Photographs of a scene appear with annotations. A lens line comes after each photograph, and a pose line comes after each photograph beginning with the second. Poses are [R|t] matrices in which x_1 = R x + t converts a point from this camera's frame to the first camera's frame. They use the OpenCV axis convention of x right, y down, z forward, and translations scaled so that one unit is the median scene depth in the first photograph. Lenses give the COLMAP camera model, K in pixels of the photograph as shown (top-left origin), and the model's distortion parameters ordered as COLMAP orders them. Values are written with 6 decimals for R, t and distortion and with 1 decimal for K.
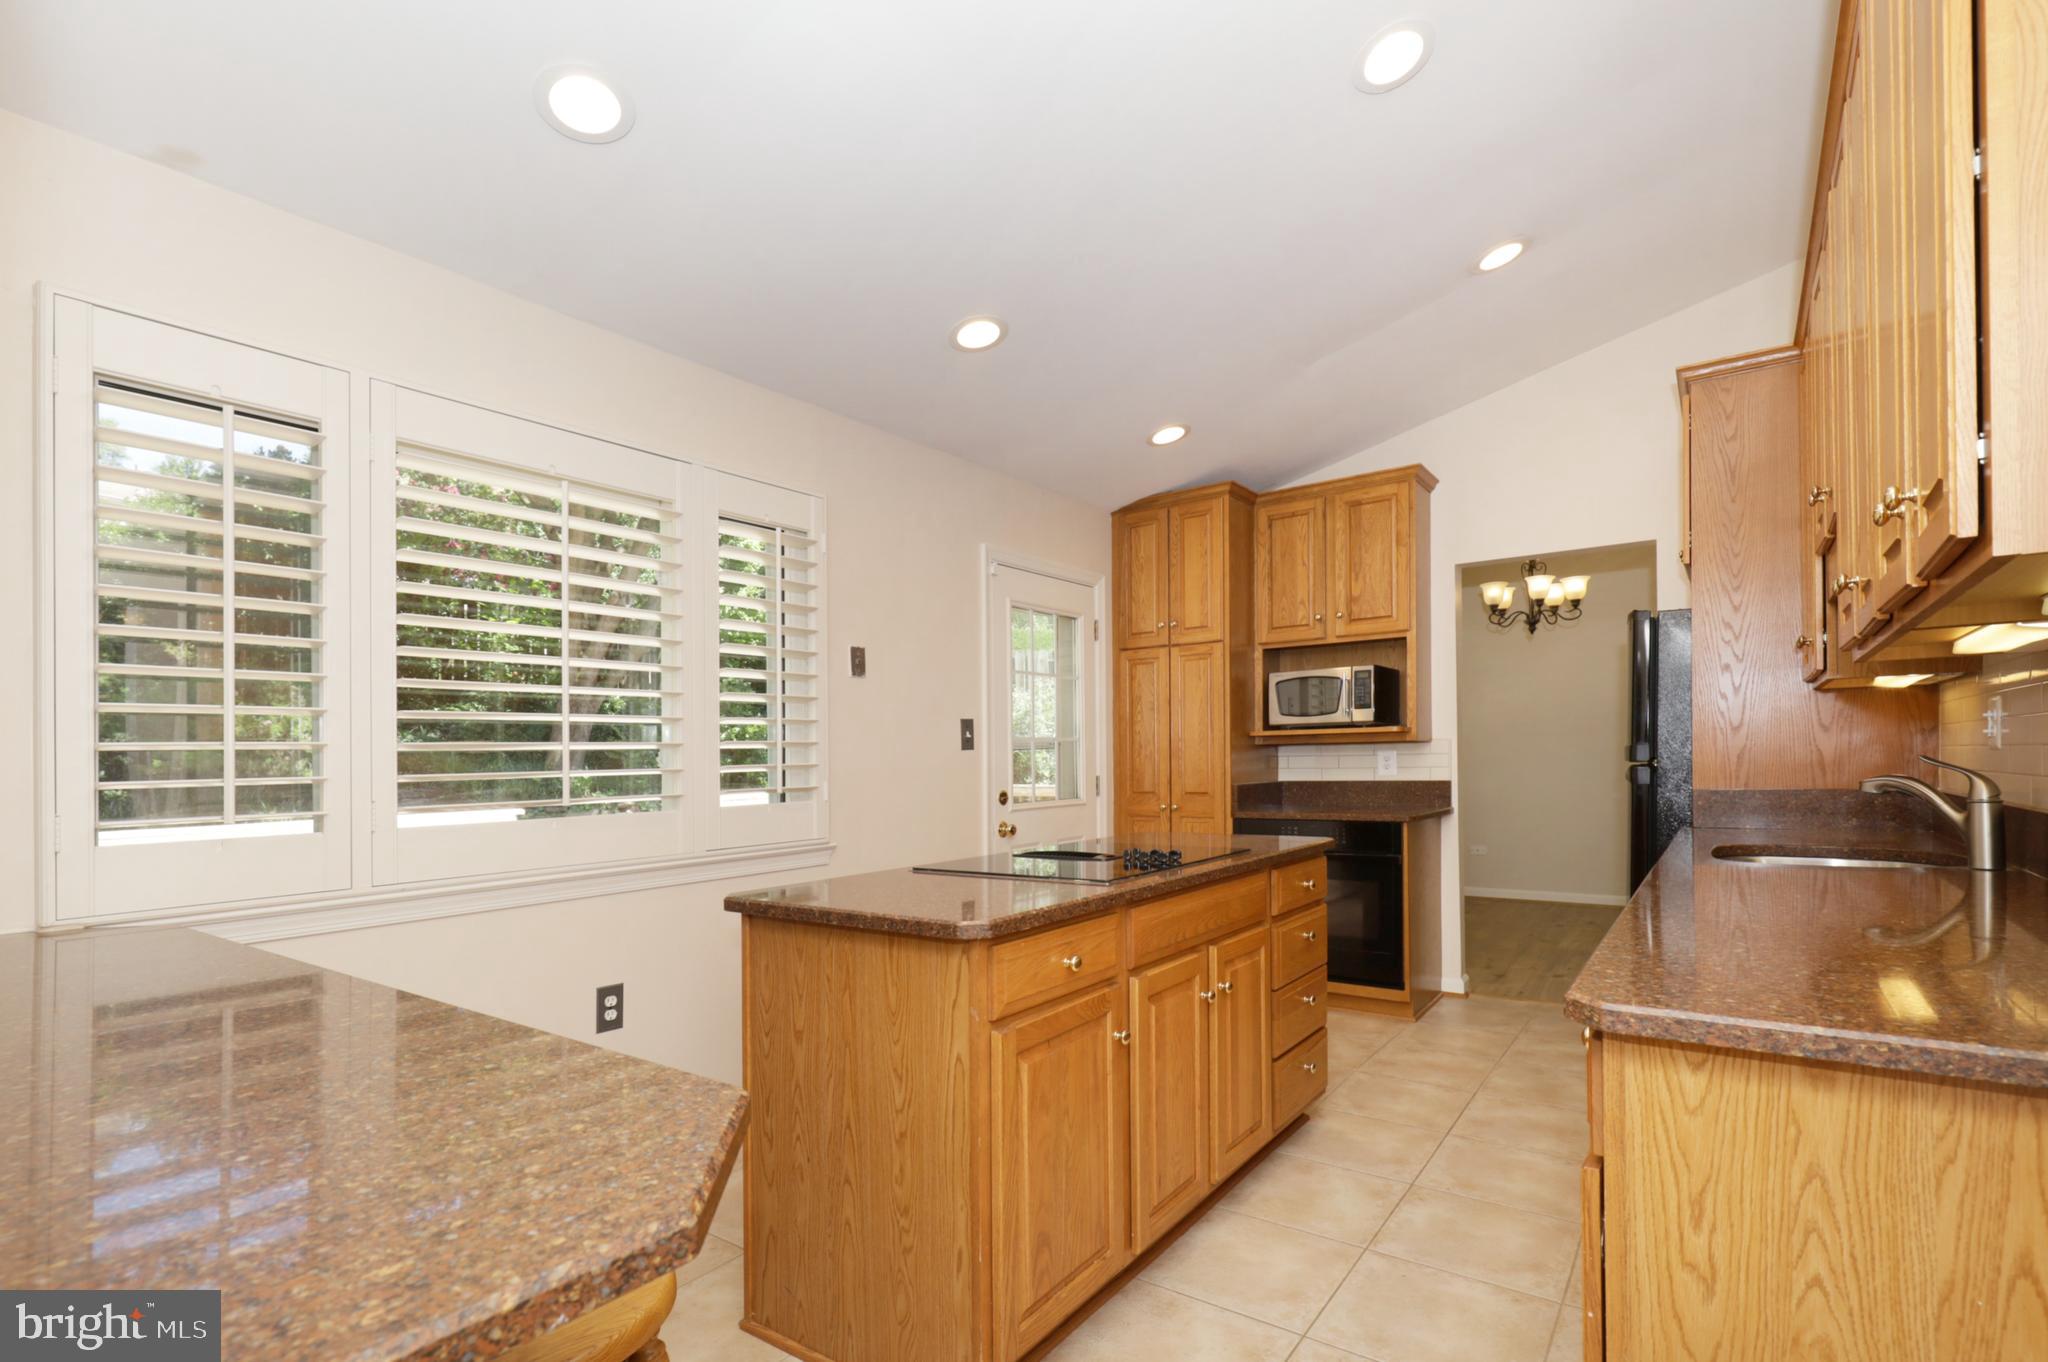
lens RADIAL K [[945.8, 0, 1021.8], [0, 945.8, 739.9], [0, 0, 1]] dist [0.003673, -0.001011]
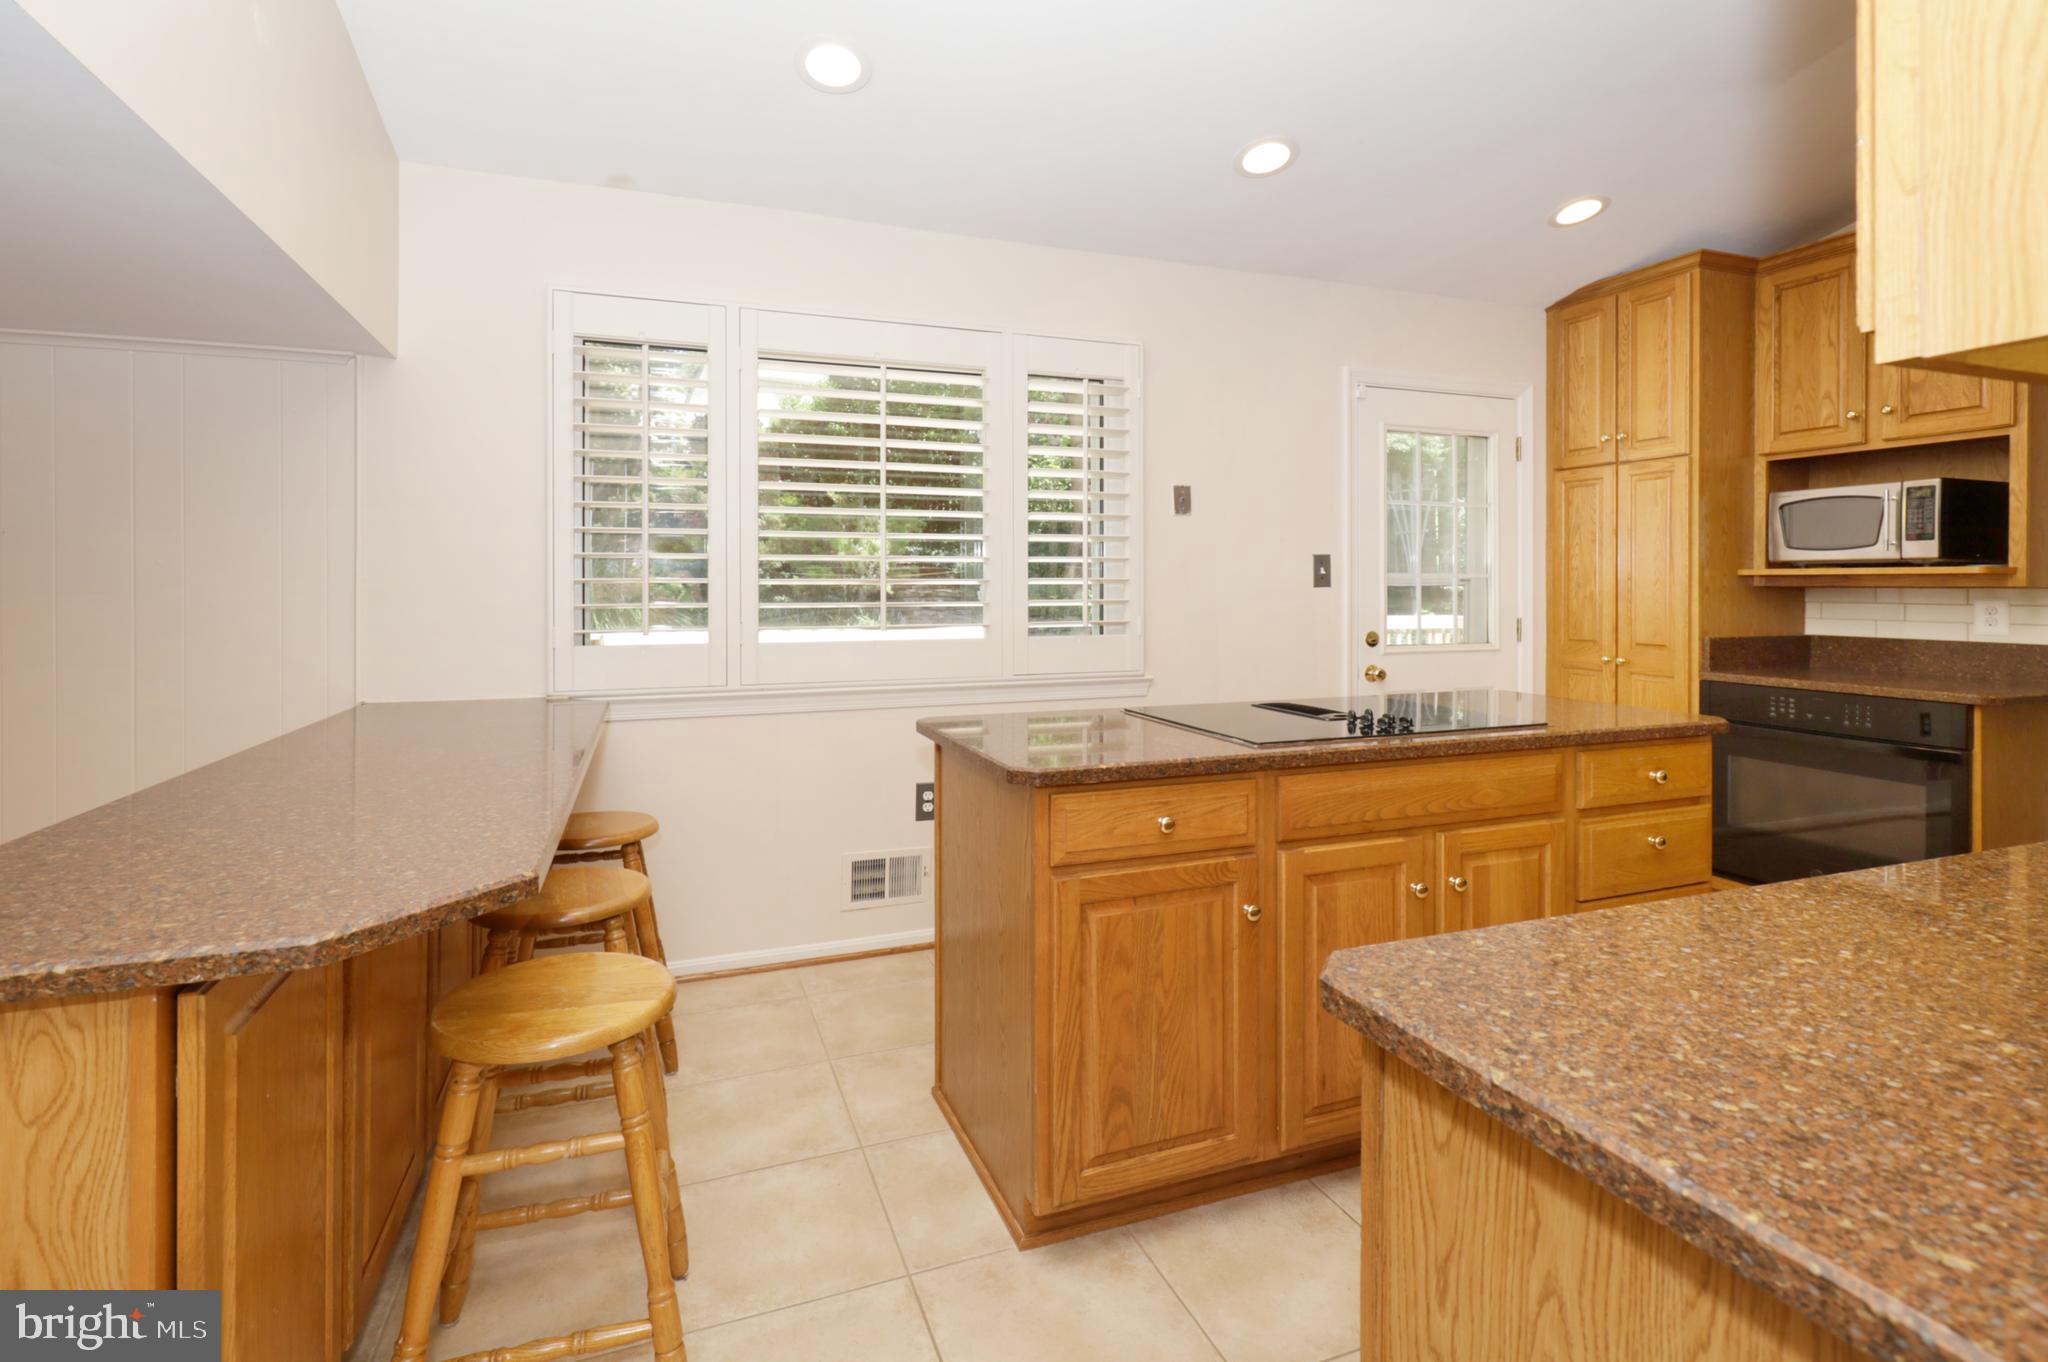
lens RADIAL K [[972.3, 0, 1139.0], [0, 972.3, 564.4], [0, 0, 1]] dist [0.002681, -0.000042]
pose [[0.842553, 0.014960, -0.538406, 0.440594], [-0.008594, 0.999860, 0.014334, -0.034734], [0.538545, -0.007451, 0.842564, 0.114167]]
